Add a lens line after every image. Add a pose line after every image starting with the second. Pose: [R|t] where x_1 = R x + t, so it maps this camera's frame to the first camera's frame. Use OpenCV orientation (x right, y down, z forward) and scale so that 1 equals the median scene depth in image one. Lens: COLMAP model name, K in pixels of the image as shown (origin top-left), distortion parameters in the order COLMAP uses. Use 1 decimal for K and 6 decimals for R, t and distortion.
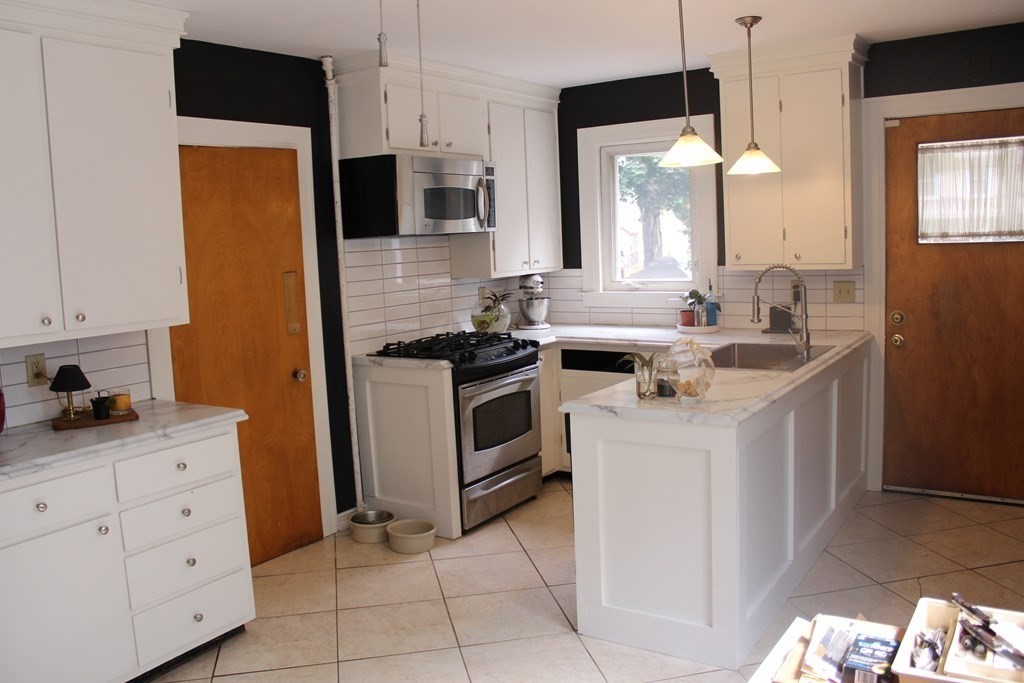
lens RADIAL K [[858.0, 0, 514.6], [0, 858.0, 335.6], [0, 0, 1]] dist [-0.154381, 0.156789]
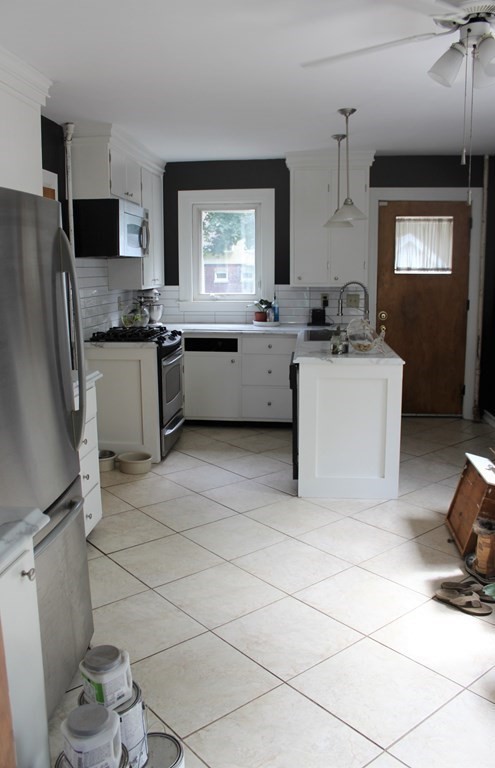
lens RADIAL K [[633.9, 0, 238.6], [0, 633.9, 371.4], [0, 0, 1]] dist [-0.084542, 0.001855]
pose [[0.891904, -0.036319, 0.450764, -0.422923], [0.020029, 0.998964, 0.040858, 0.036065], [-0.451781, -0.027413, 0.891708, -0.042149]]
